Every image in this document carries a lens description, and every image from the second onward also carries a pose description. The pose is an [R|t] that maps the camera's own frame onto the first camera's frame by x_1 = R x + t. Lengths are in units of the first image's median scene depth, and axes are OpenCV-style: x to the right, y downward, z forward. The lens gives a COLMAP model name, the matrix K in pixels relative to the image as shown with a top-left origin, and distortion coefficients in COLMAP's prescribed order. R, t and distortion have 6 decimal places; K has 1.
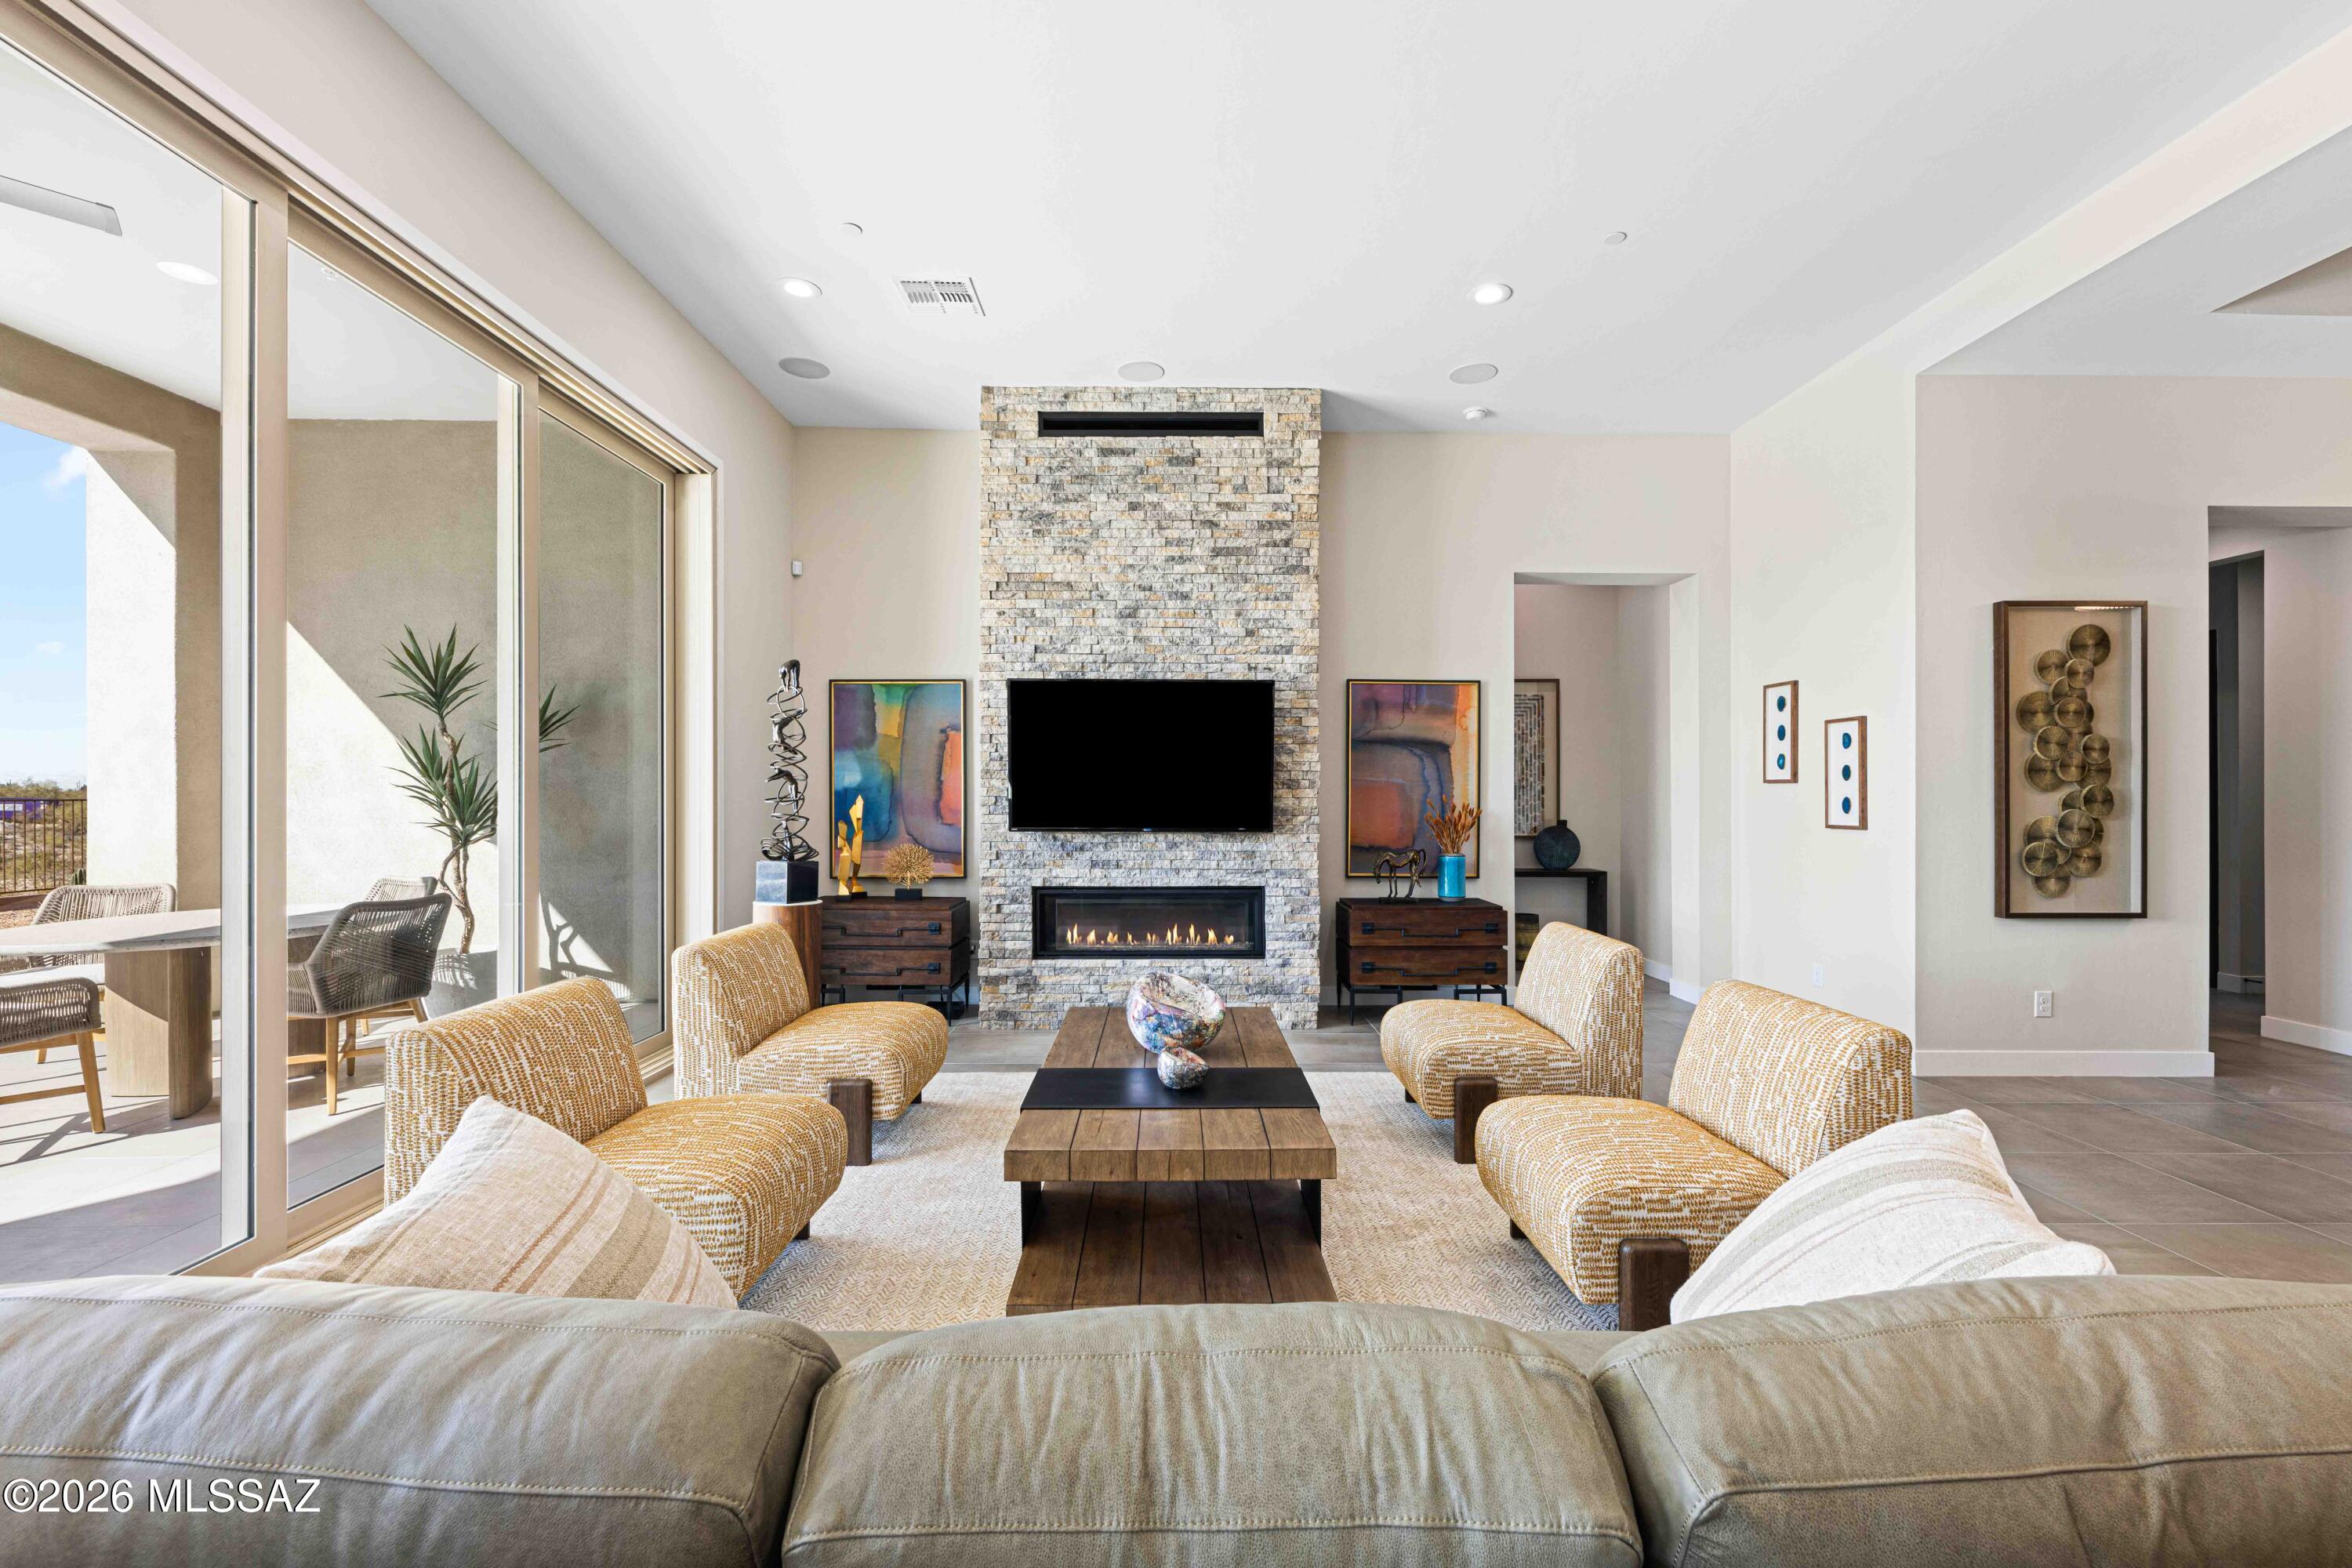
lens RADIAL K [[950.1, 0, 1176.9], [0, 950.1, 801.7], [0, 0, 1]] dist [0.003227, -0.001985]
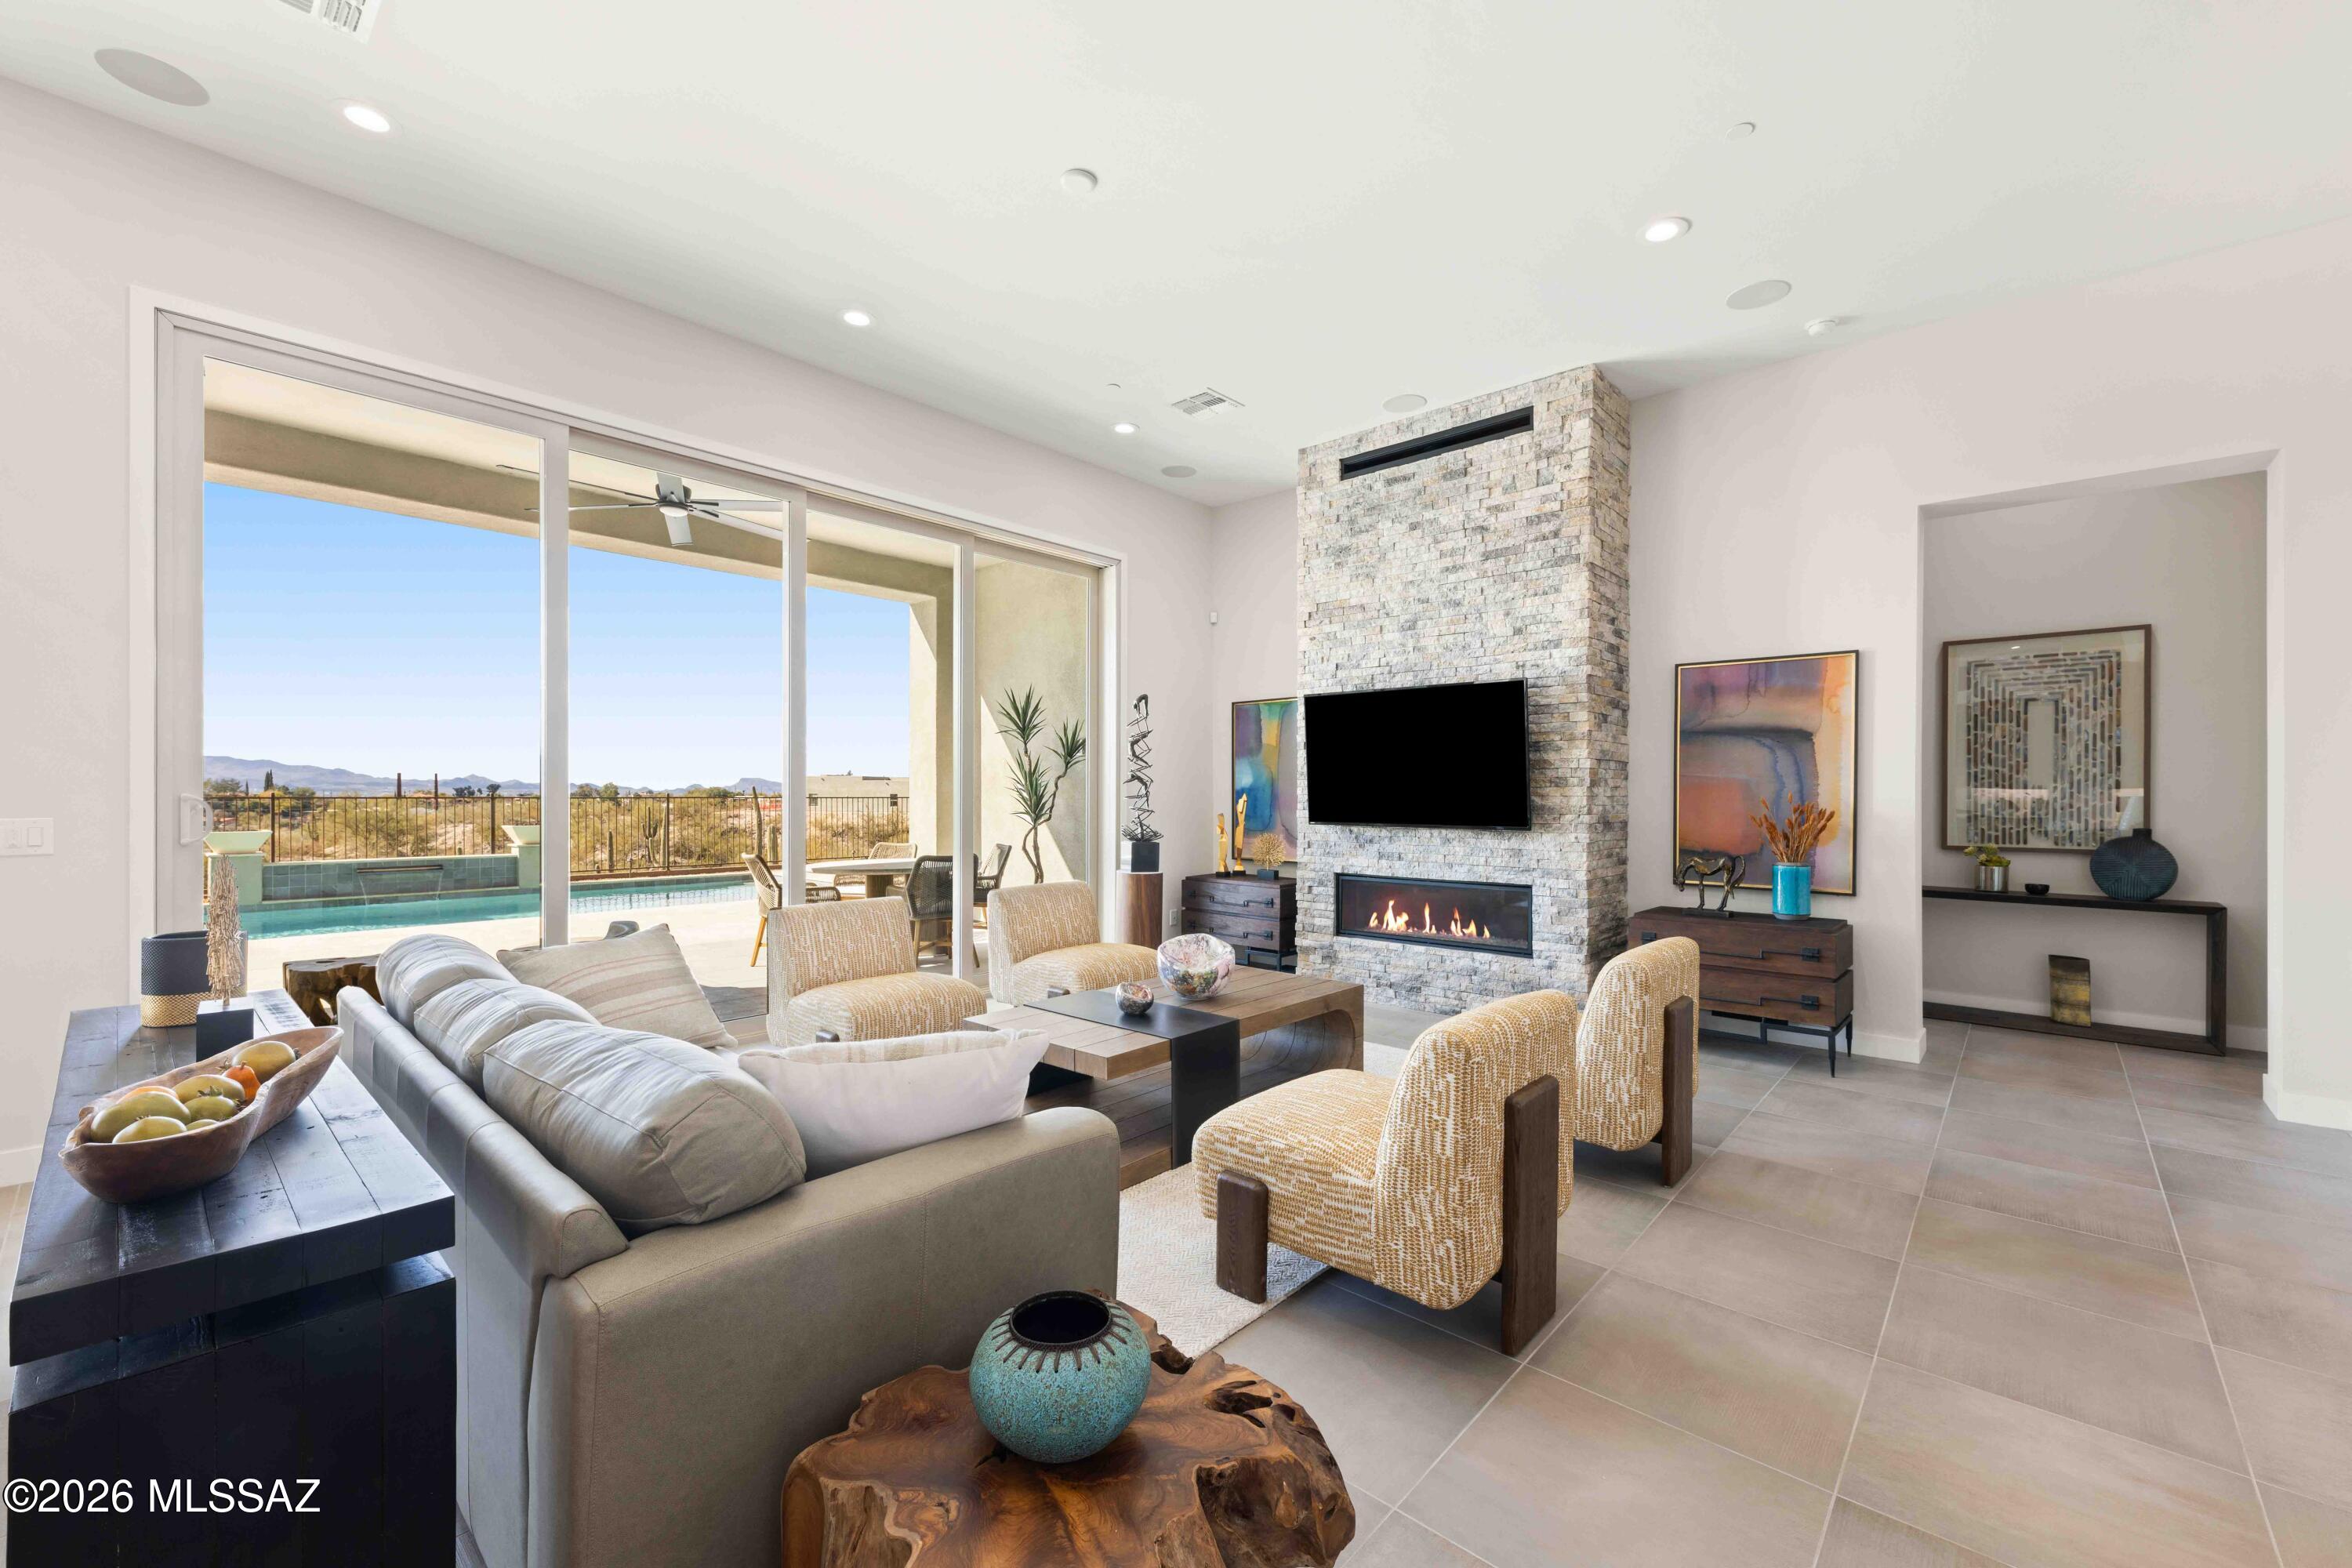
lens RADIAL K [[950.1, 0, 1172.9], [0, 950.1, 795.6], [0, 0, 1]] dist [0.003227, -0.001985]
pose [[0.732799, 0.001045, -0.680445, 0.489565], [-0.000597, 0.999999, 0.000892, -0.005496], [0.680445, -0.000247, 0.732799, 0.022777]]
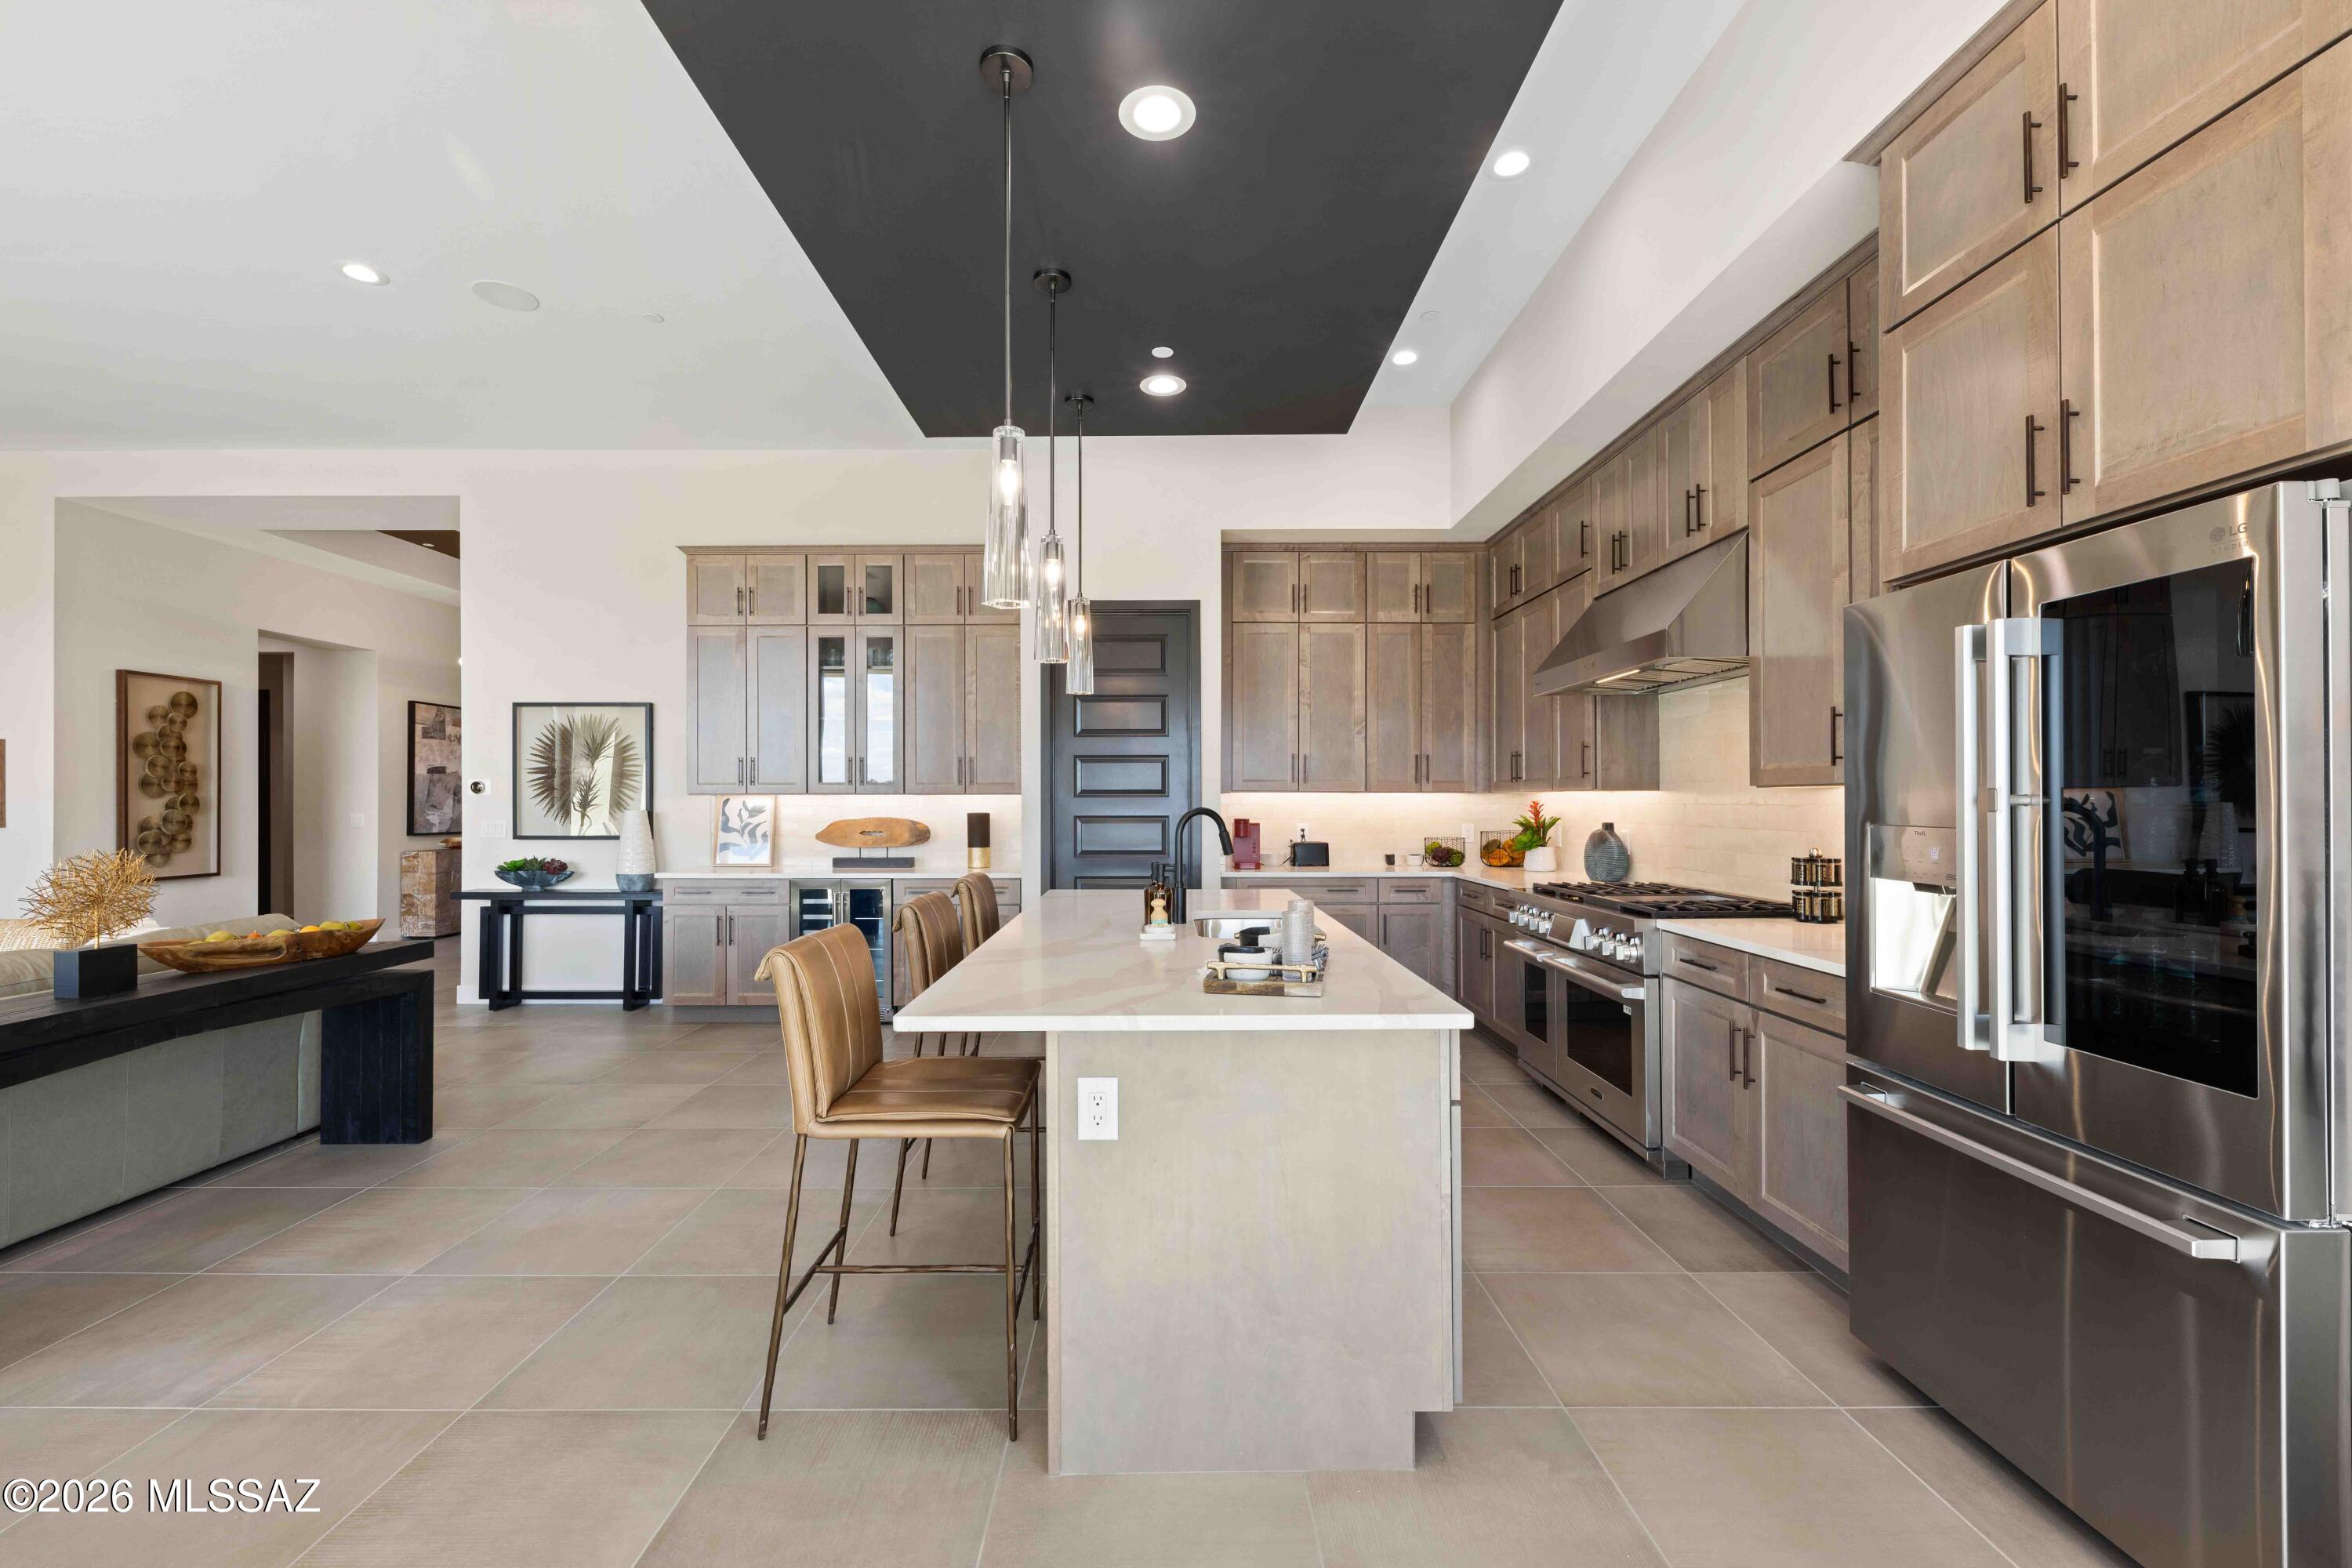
lens RADIAL K [[950.1, 0, 1164.8], [0, 950.1, 797.0], [0, 0, 1]] dist [0.003227, -0.001985]
pose [[0.000646, 0.002517, 0.999997, -0.489586], [0.001311, 0.999996, -0.002518, -0.005551], [-0.999999, 0.001313, 0.000643, -0.498013]]
